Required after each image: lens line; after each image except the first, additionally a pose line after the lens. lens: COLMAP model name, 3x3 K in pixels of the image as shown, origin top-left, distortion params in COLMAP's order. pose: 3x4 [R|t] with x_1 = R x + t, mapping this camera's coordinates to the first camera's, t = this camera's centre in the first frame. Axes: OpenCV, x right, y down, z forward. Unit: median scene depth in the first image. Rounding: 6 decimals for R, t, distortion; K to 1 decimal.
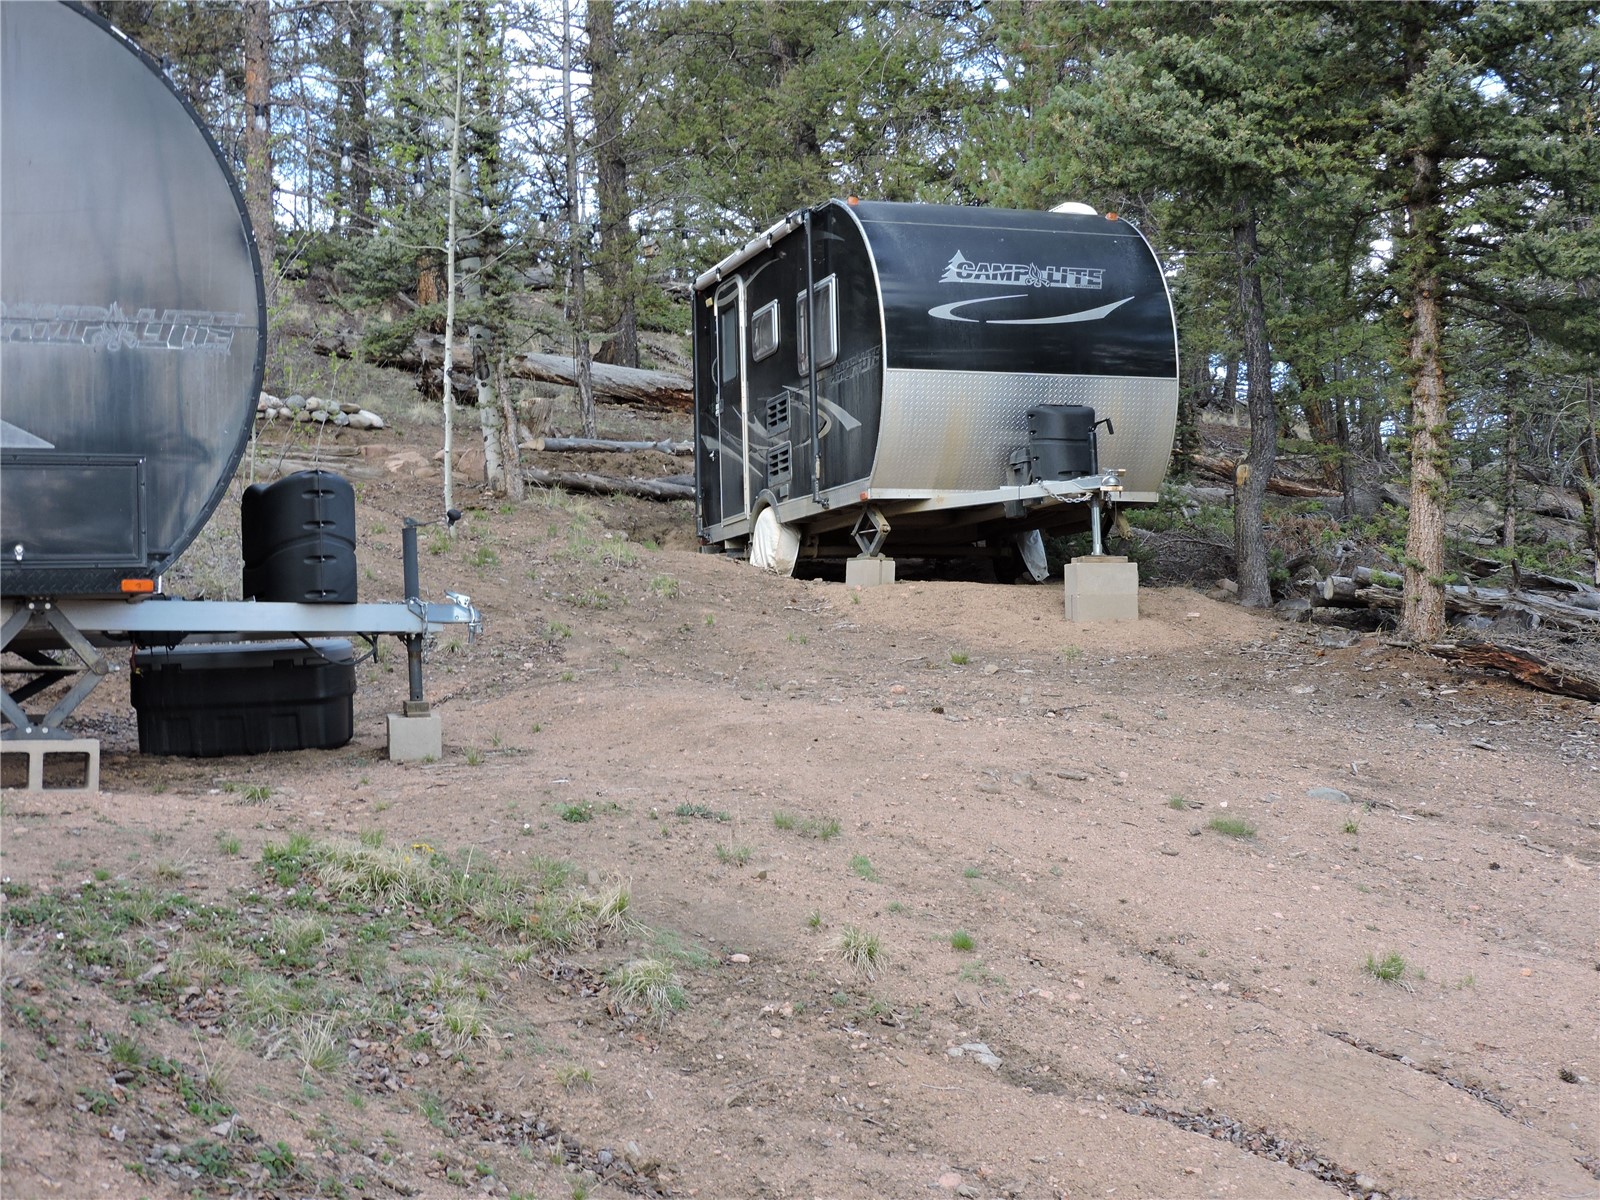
lens RADIAL K [[2201.7, 0, 800.2], [0, 2201.7, 524.3], [0, 0, 1]] dist [-0.058688, 0.030579]
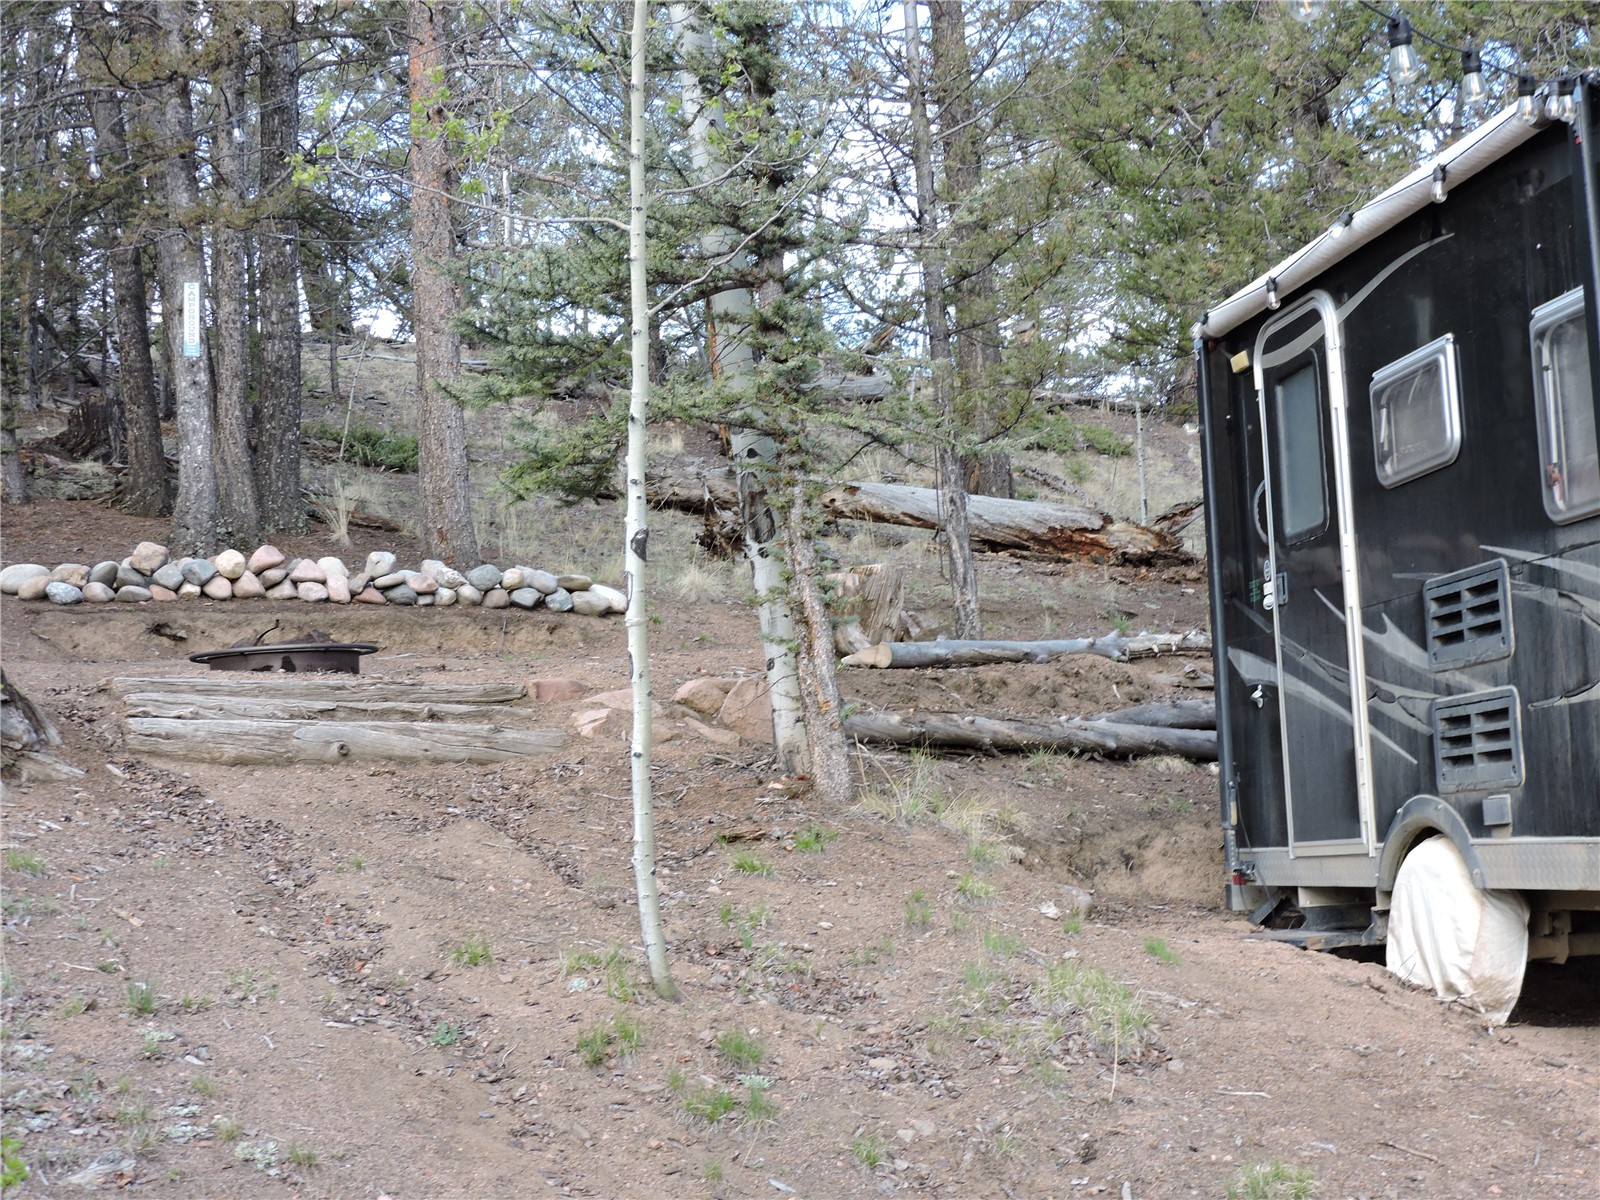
lens RADIAL K [[2202.4, 0, 807.1], [0, 2202.4, 560.2], [0, 0, 1]] dist [-0.092222, 0.125459]
pose [[0.988139, -0.029924, -0.150618, -0.062161], [0.023798, 0.998821, -0.042313, -0.041600], [0.151707, 0.038227, 0.987686, 0.528170]]
